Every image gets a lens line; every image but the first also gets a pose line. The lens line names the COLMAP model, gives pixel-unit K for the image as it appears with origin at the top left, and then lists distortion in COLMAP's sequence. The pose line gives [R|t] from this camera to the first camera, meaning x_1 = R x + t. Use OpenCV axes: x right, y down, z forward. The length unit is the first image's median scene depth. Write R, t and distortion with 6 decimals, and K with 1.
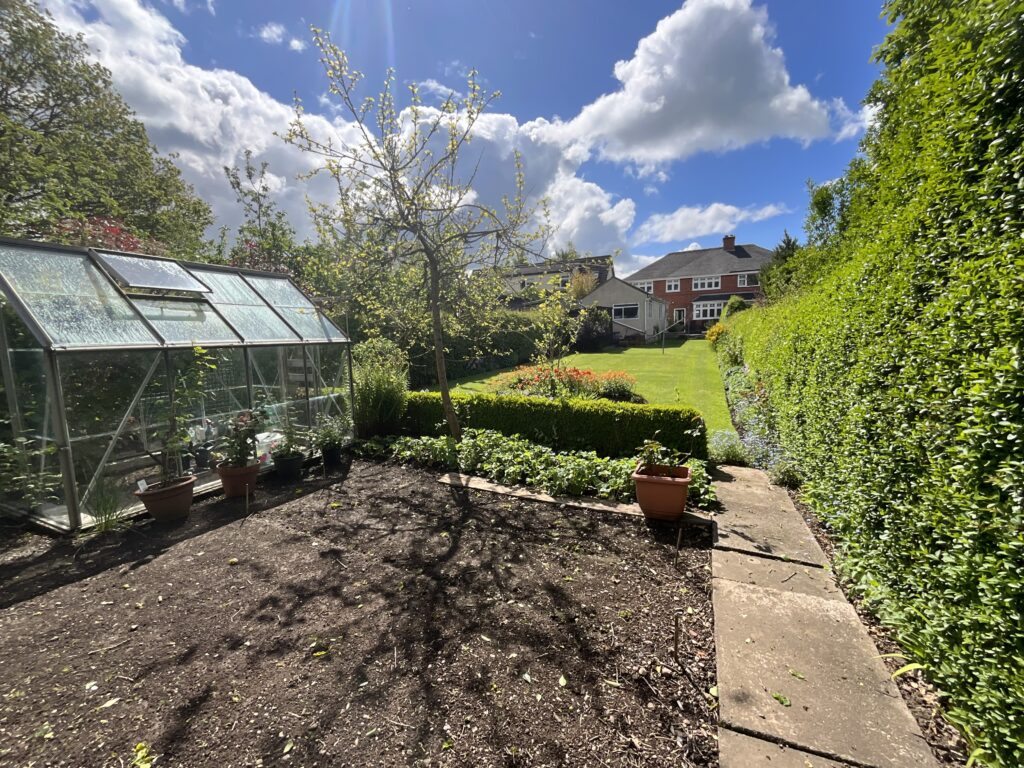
lens RADIAL K [[412.8, 0, 512.8], [0, 412.8, 381.3], [0, 0, 1]] dist [0.000251, -0.000227]
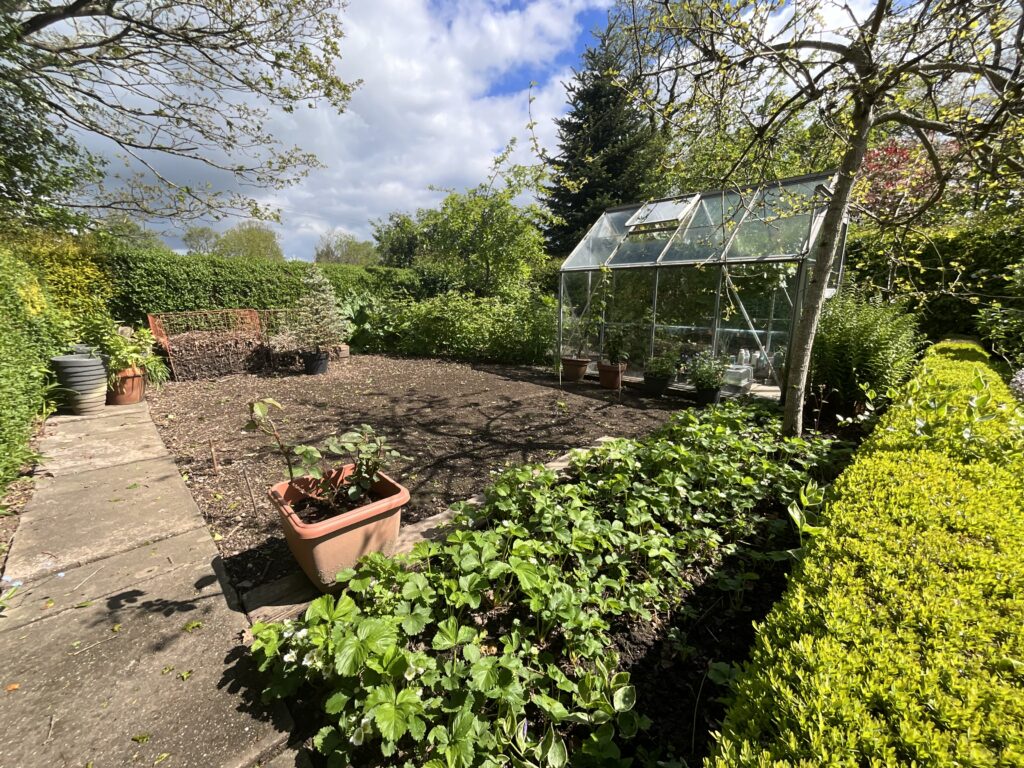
lens RADIAL K [[412.8, 0, 512.6], [0, 412.8, 384.1], [0, 0, 1]] dist [0.000251, -0.000227]
pose [[-0.354010, 0.219362, -0.909152, 0.284165], [-0.092952, 0.959038, 0.267593, -0.022528], [0.930611, 0.179238, -0.319119, 0.530528]]
